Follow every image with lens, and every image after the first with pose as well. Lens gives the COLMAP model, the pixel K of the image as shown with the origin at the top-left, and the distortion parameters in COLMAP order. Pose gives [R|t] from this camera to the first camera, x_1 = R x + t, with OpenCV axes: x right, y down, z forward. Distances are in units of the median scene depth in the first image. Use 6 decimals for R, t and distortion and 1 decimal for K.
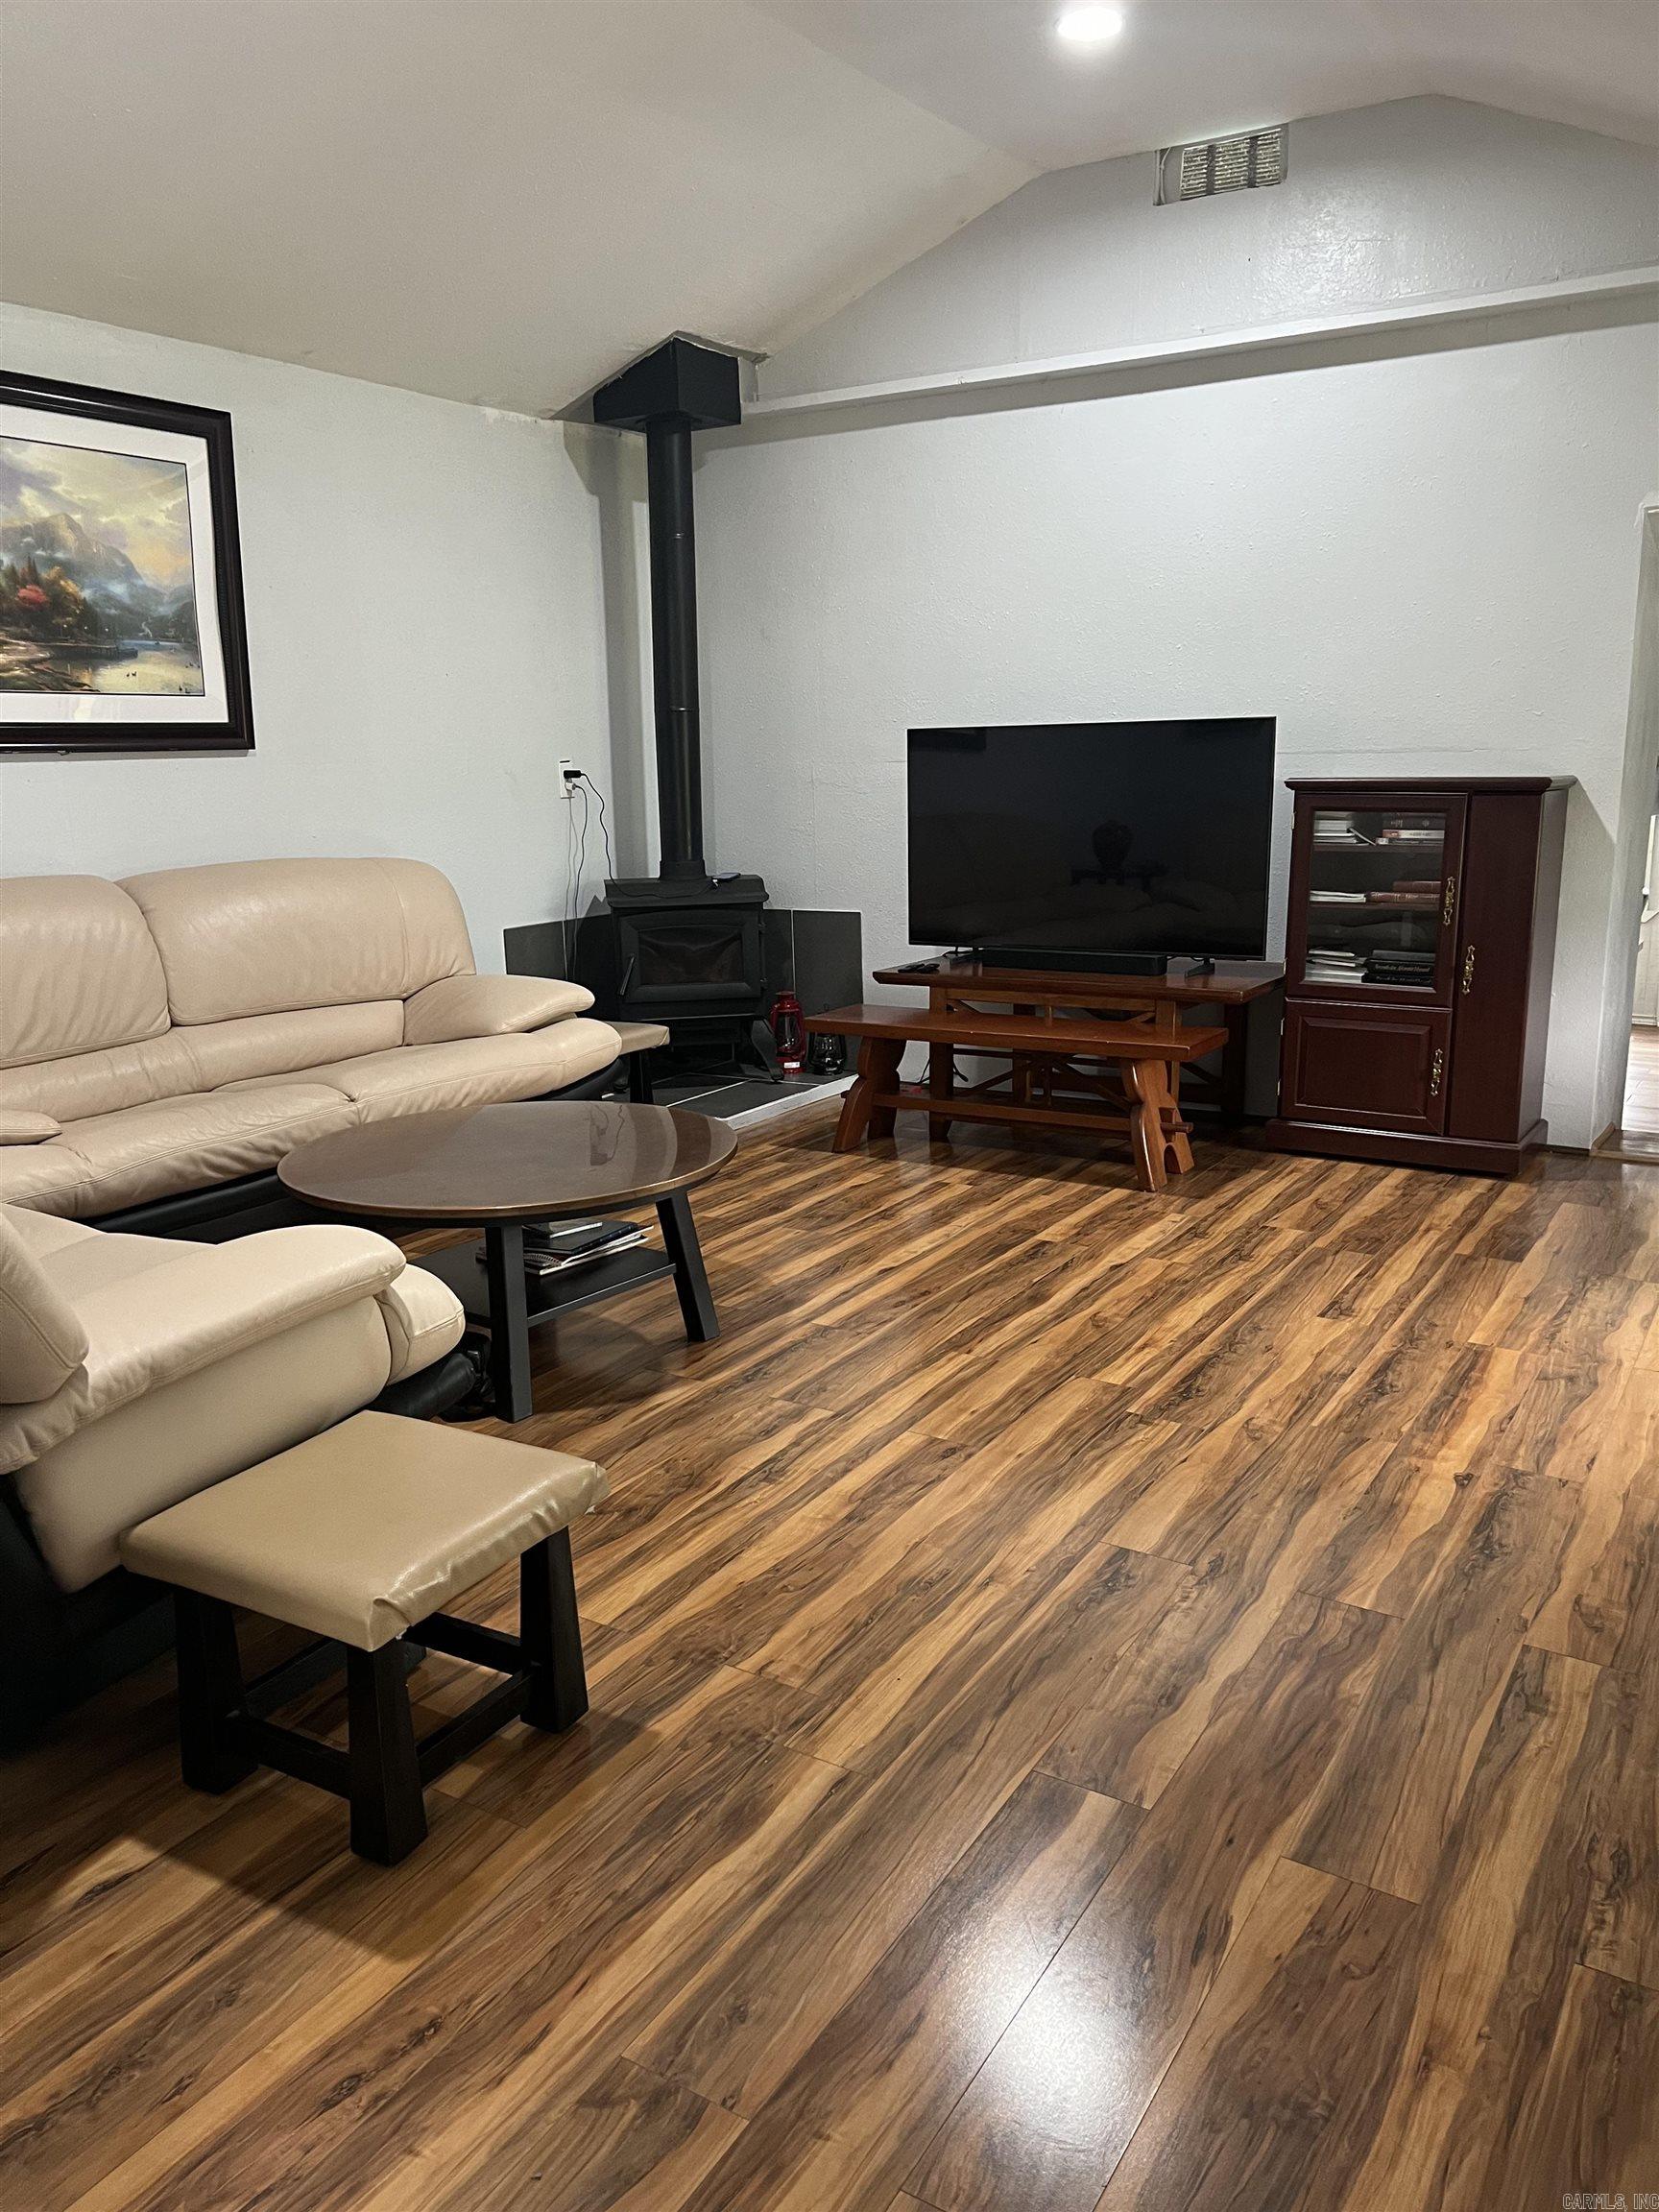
lens RADIAL K [[1657.8, 0, 840.3], [0, 1657.8, 1115.9], [0, 0, 1]] dist [0.046183, -0.048303]
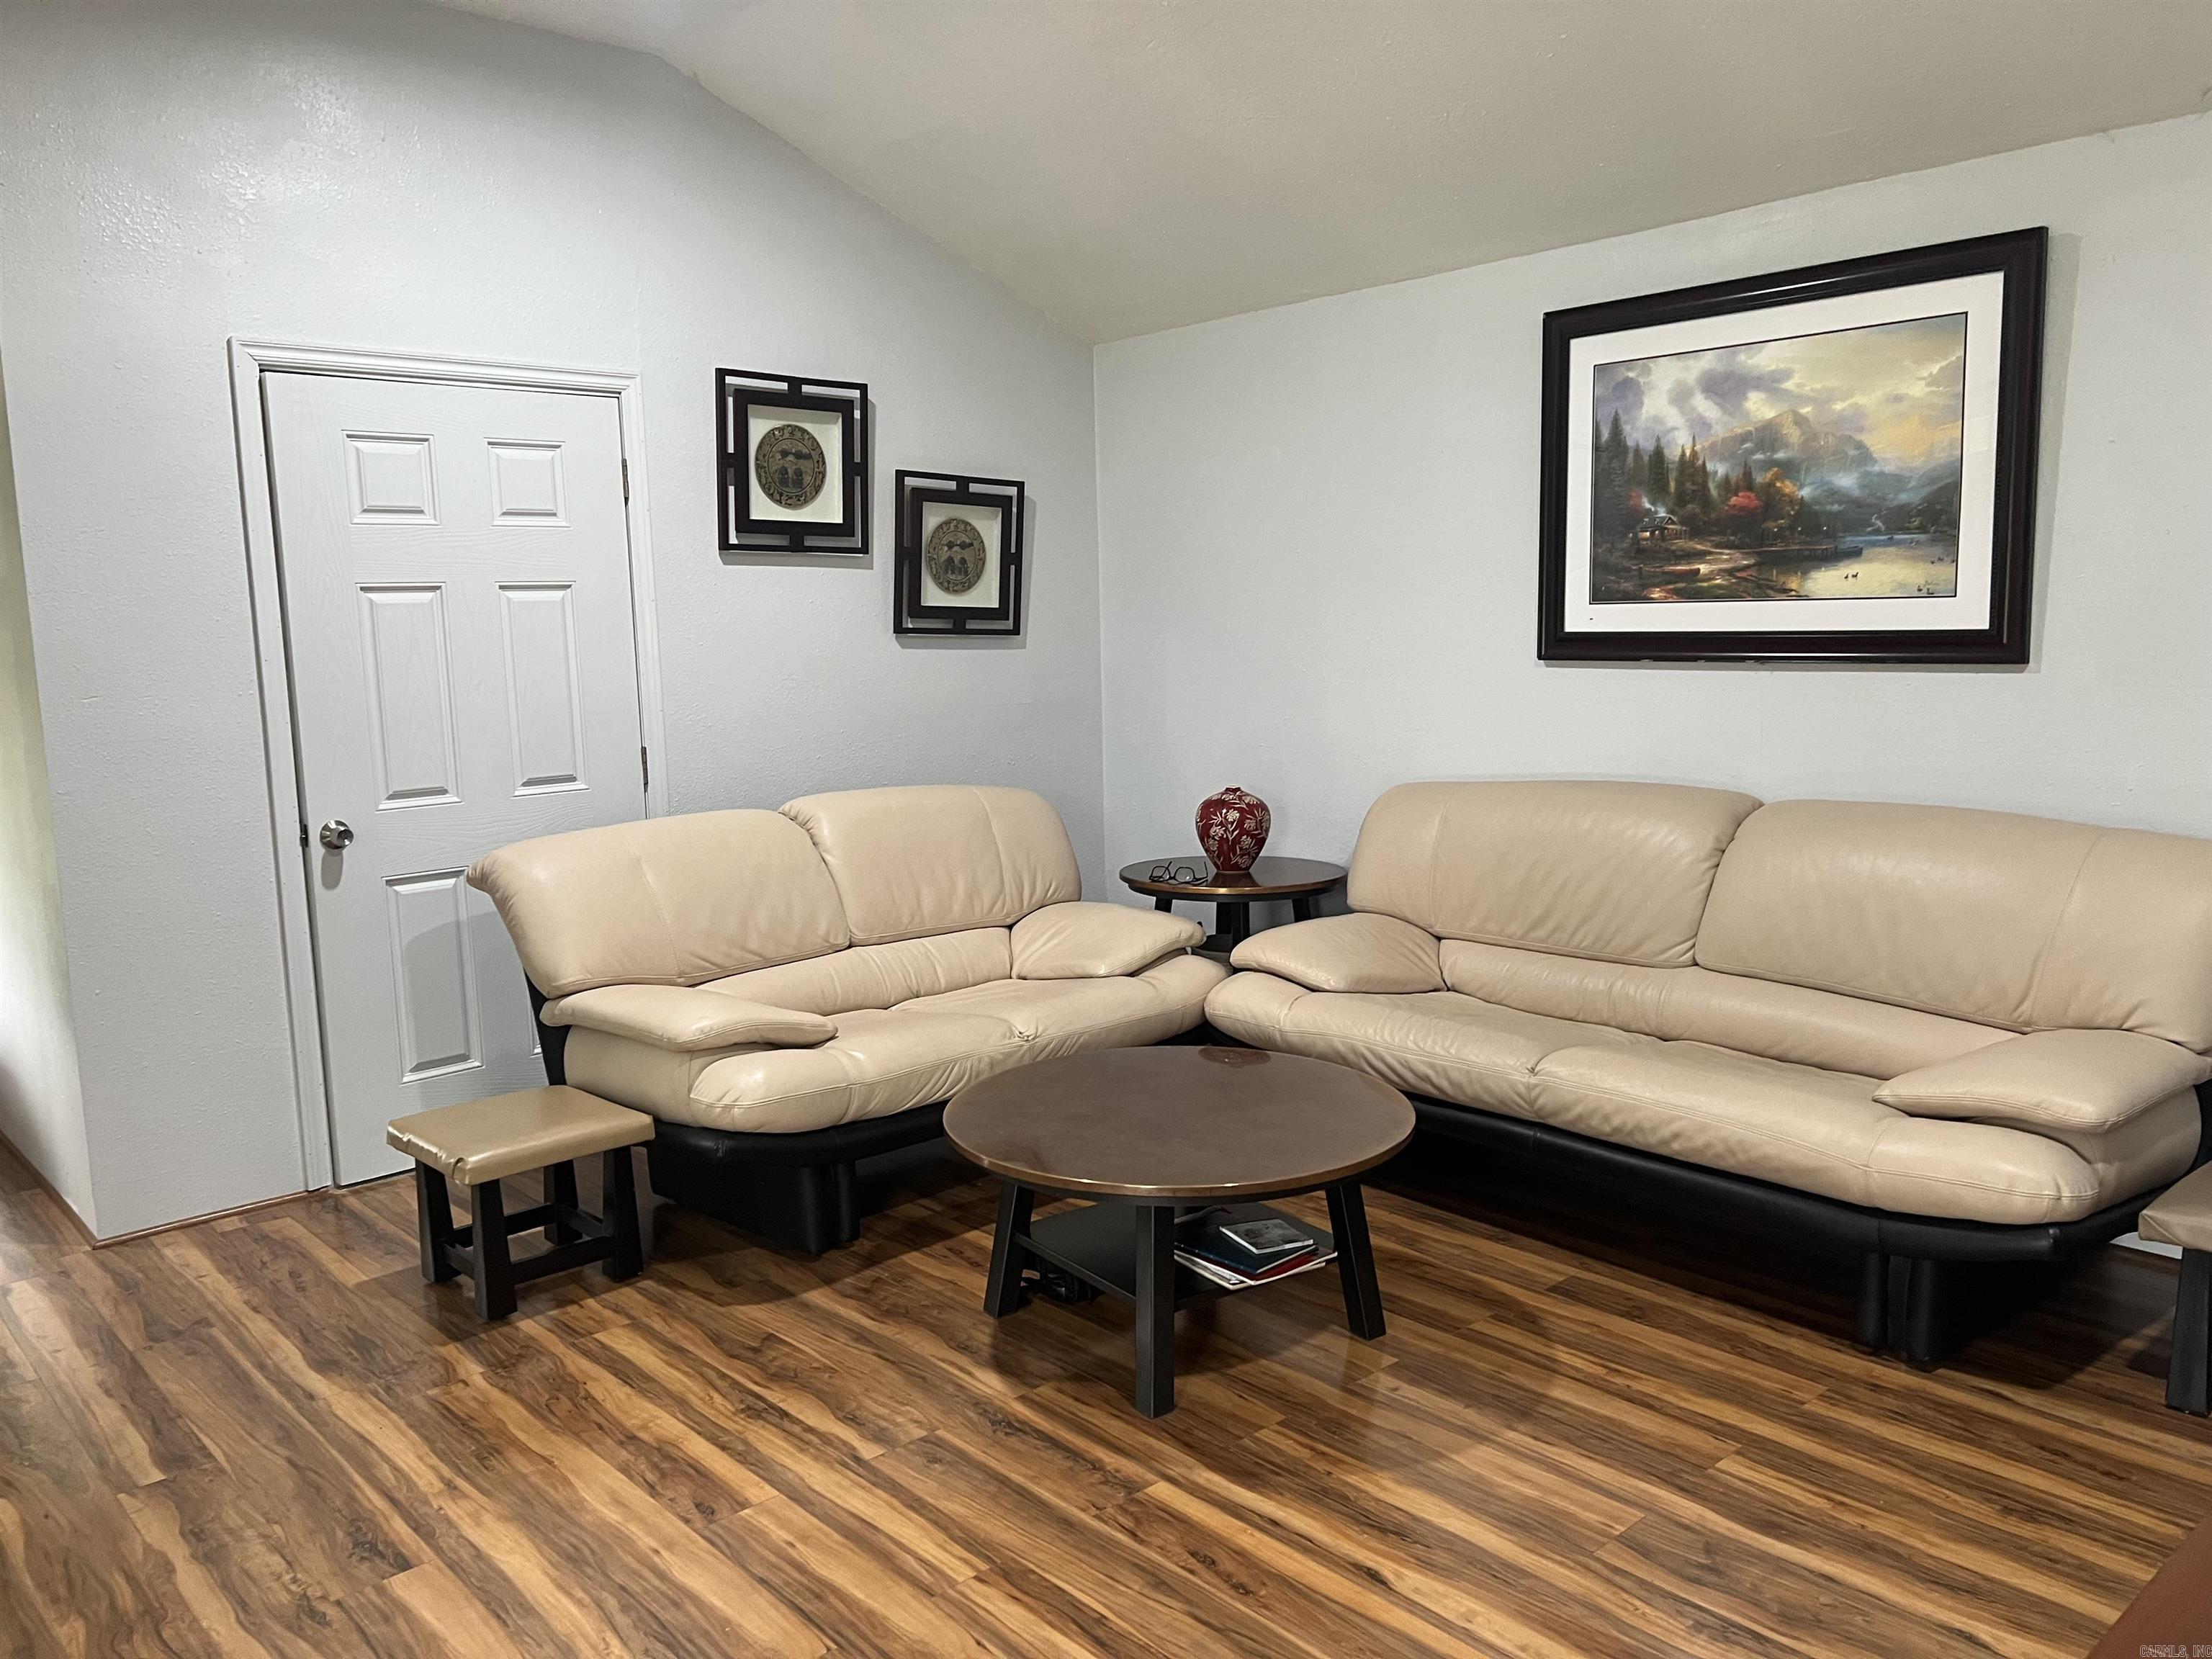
lens RADIAL K [[1657.8, 0, 1100.2], [0, 1657.8, 835.8], [0, 0, 1]] dist [0.046183, -0.048303]
pose [[-0.282859, 0.155468, -0.946478, 0.553438], [-0.184090, 0.959632, 0.212644, -0.260161], [0.941330, 0.234385, -0.242820, 0.920869]]
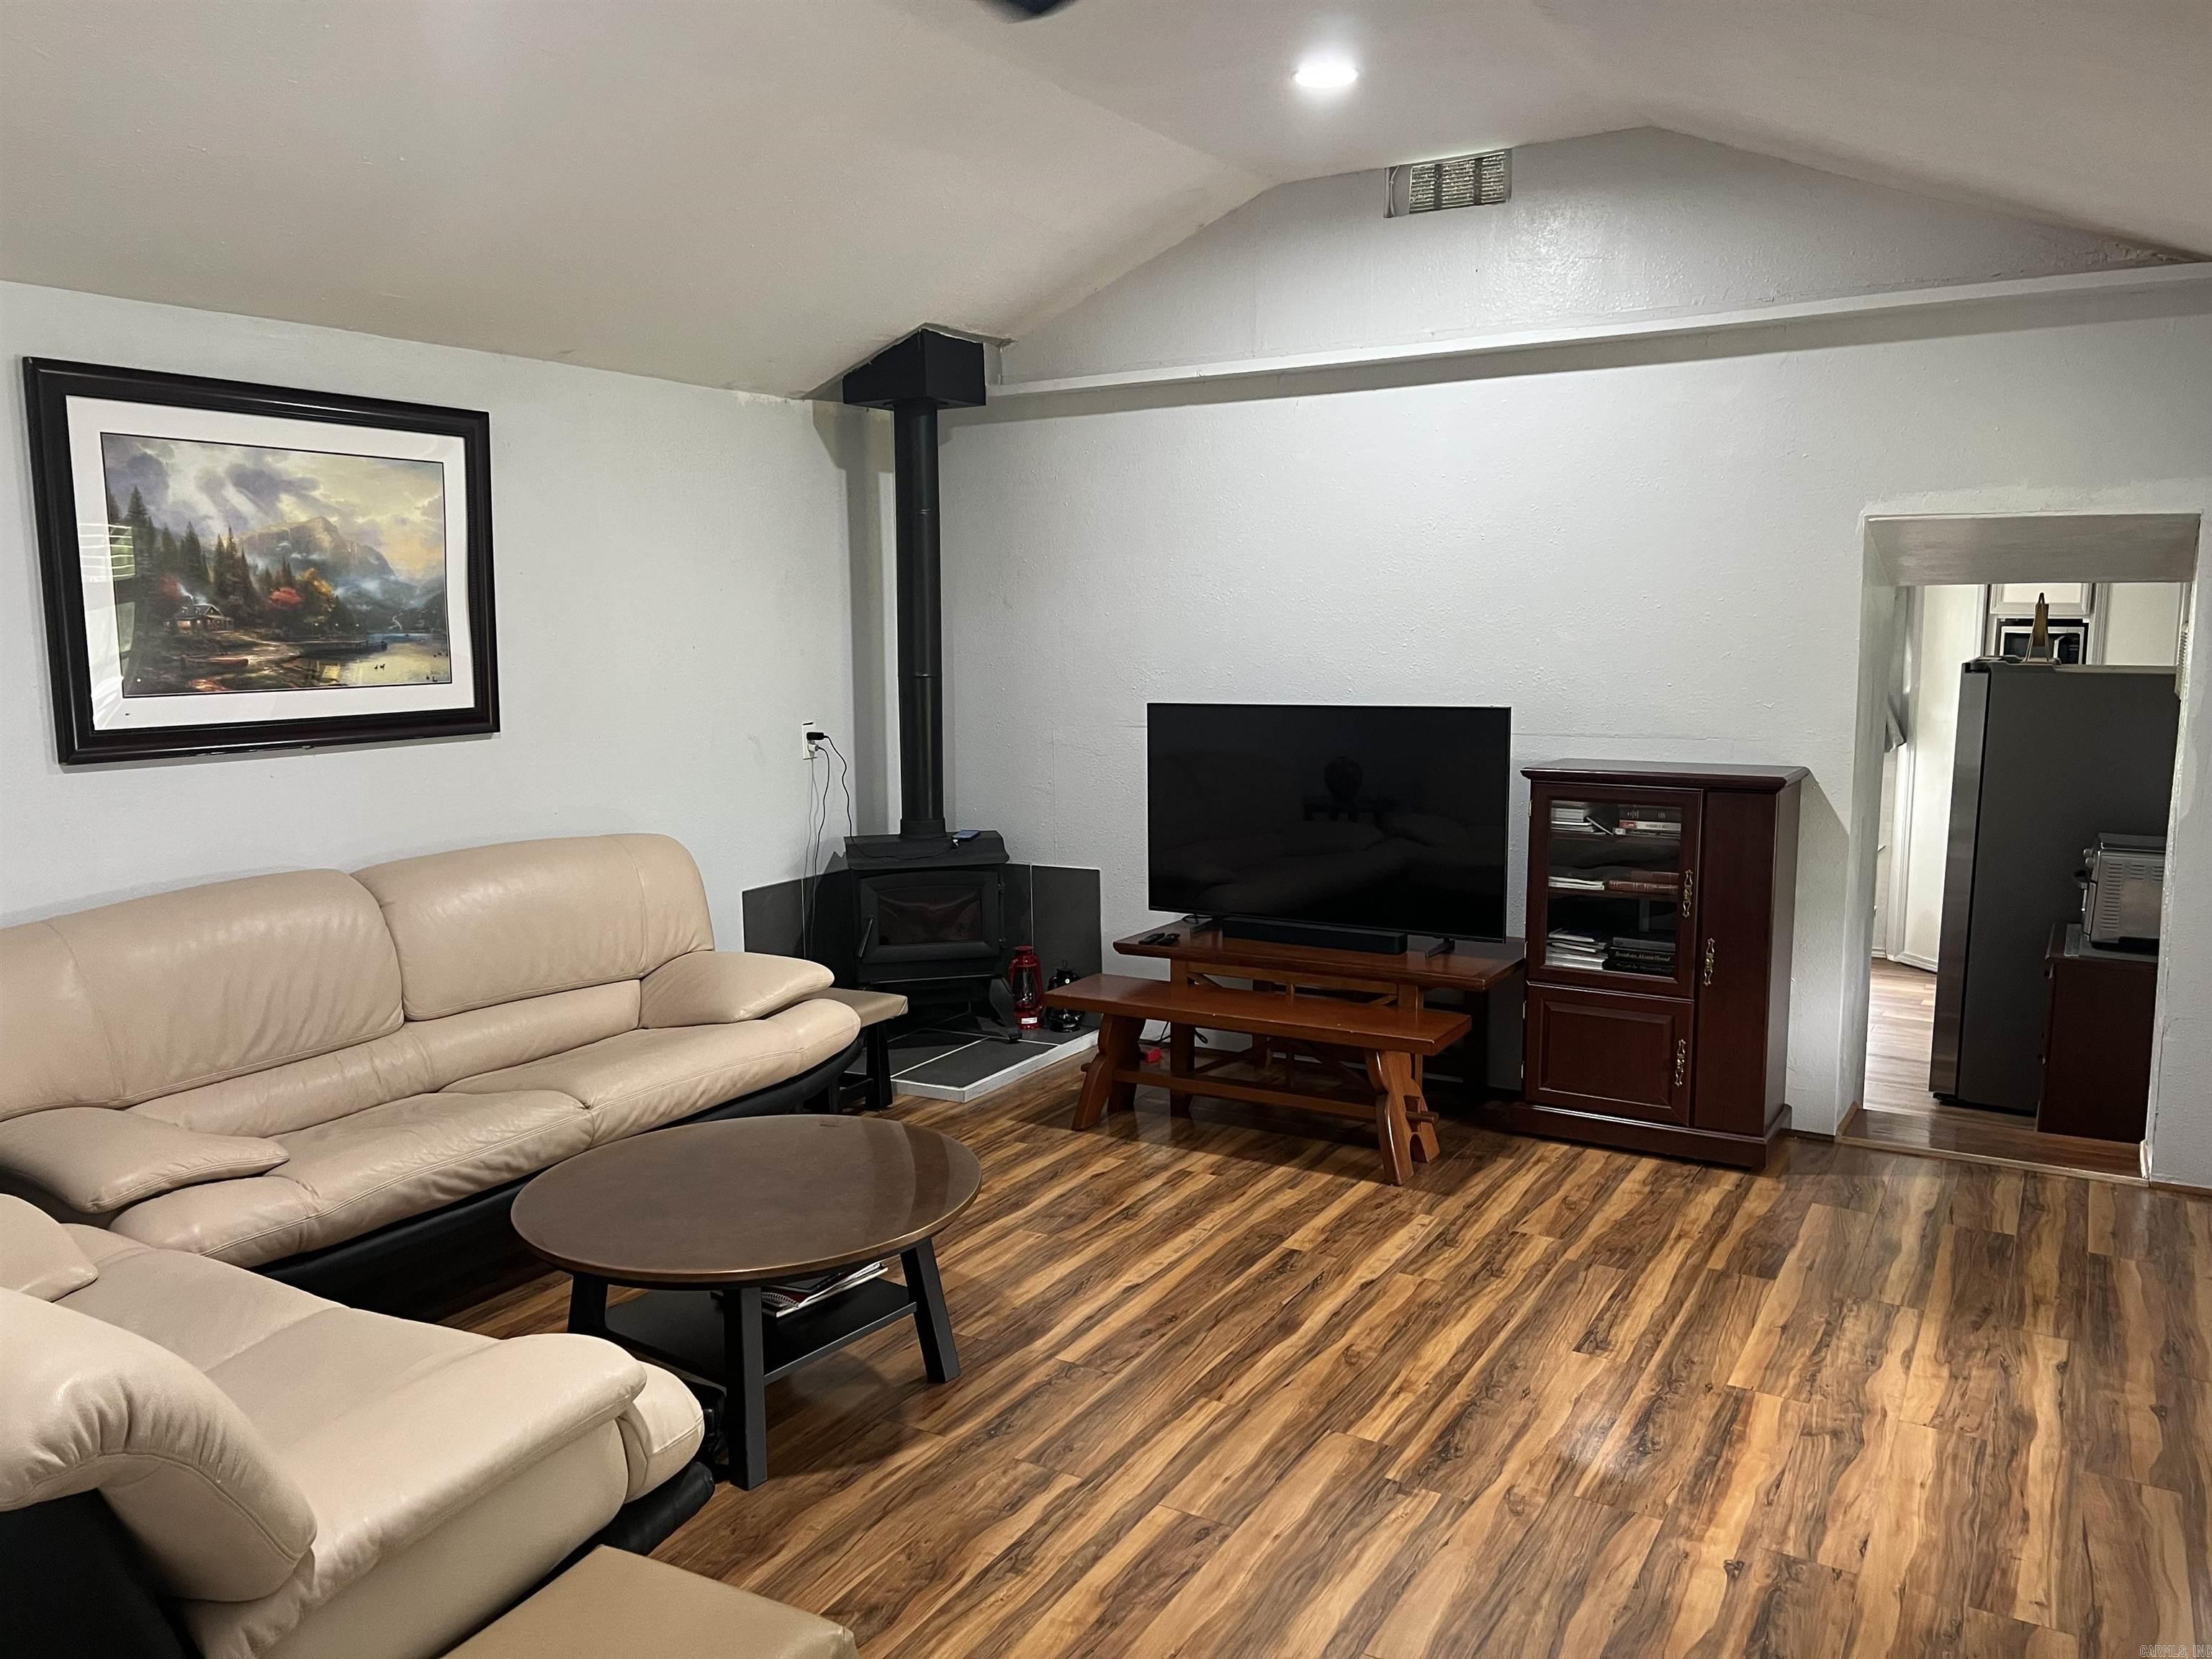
lens RADIAL K [[1657.8, 0, 1096.4], [0, 1657.8, 833.1], [0, 0, 1]] dist [0.046183, -0.048303]
pose [[0.999837, 0.005212, 0.017310, -0.010320], [-0.003603, 0.995779, -0.091715, -0.077698], [-0.017715, 0.091637, 0.995635, 0.000721]]
